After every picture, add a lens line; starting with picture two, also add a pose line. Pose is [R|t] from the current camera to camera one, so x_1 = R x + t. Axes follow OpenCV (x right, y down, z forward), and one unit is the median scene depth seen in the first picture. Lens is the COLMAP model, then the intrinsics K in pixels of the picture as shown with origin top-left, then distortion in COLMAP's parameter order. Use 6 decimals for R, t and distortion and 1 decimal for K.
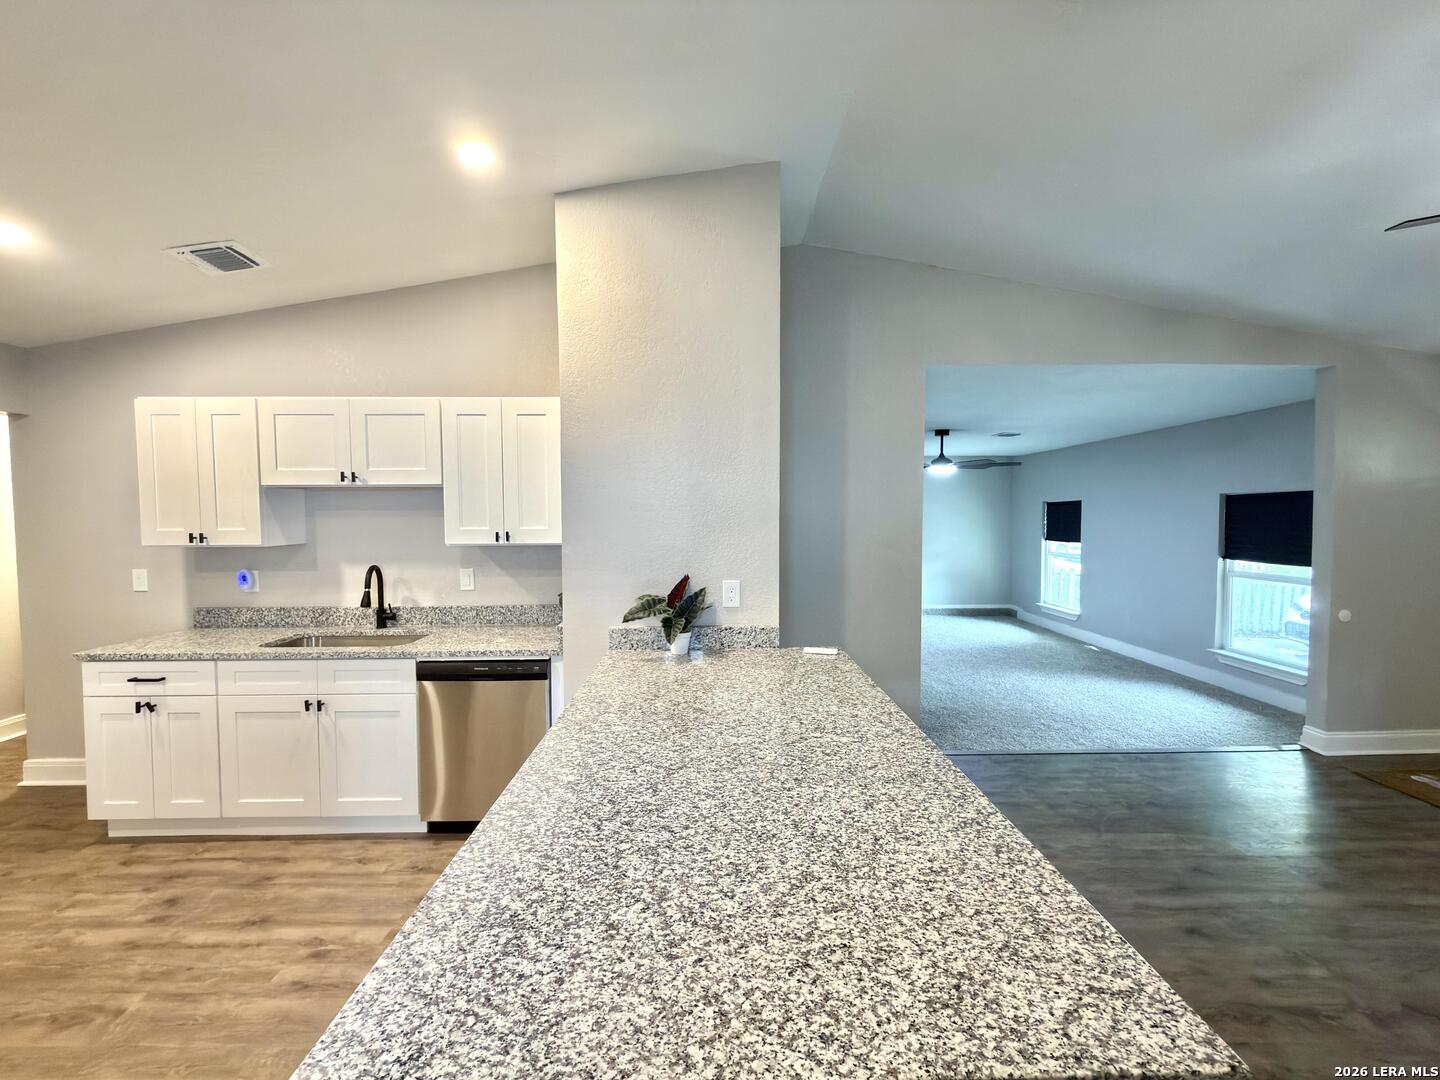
lens RADIAL K [[574.3, 0, 719.7], [0, 574.3, 539.1], [0, 0, 1]] dist [-0.000154, -0.000115]
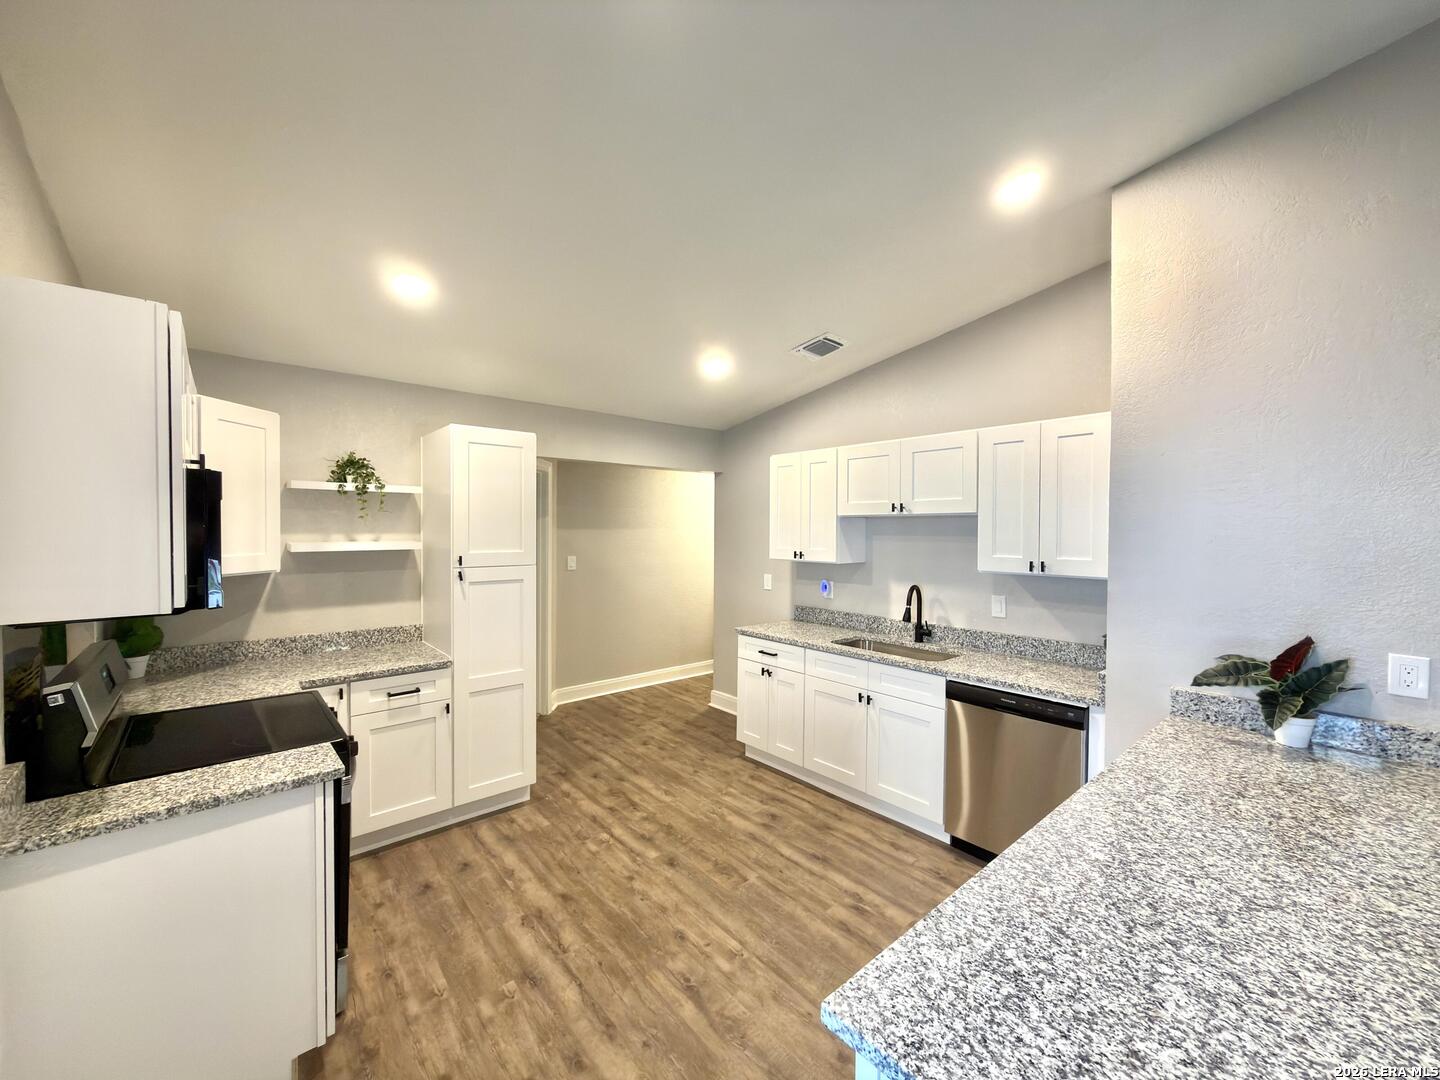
lens RADIAL K [[574.3, 0, 719.7], [0, 574.3, 539.1], [0, 0, 1]] dist [-0.000154, -0.000115]
pose [[0.638874, 0.018497, -0.769089, 0.018997], [-0.042607, 0.999027, -0.011366, -0.018007], [0.768130, 0.040030, 0.639041, -0.016730]]
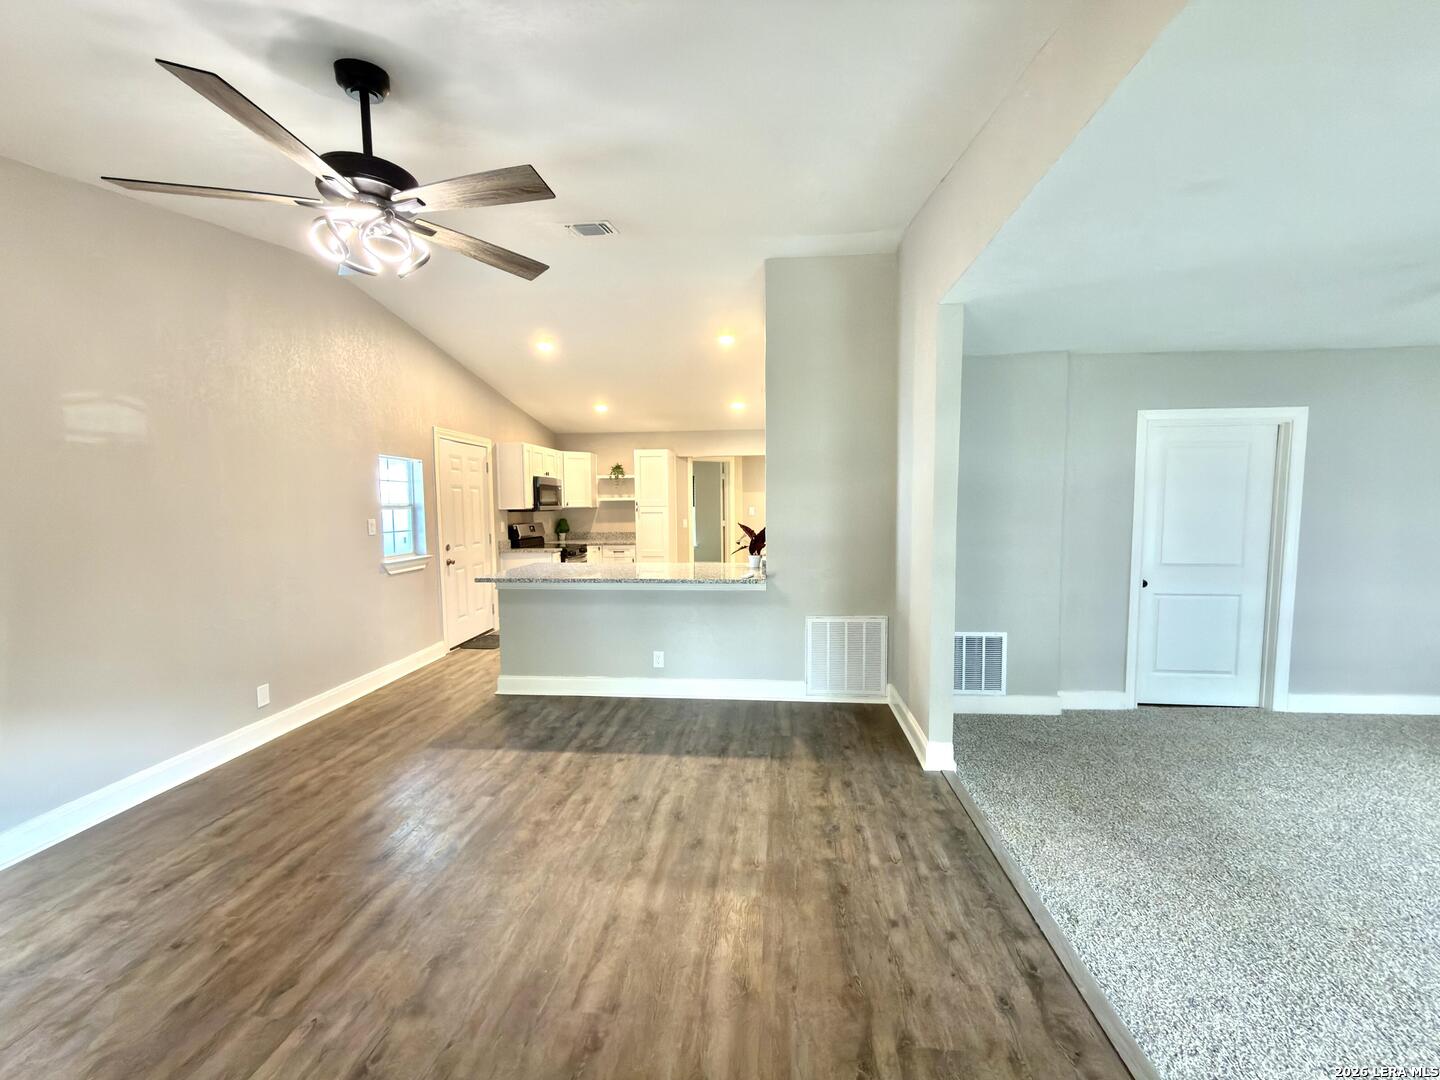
lens RADIAL K [[574.3, 0, 719.7], [0, 574.3, 539.1], [0, 0, 1]] dist [-0.000154, -0.000115]
pose [[-0.109564, 0.068814, -0.991595, 1.669896], [-0.035811, 0.996680, 0.073124, -0.015963], [0.993334, 0.043521, -0.106736, 1.053981]]
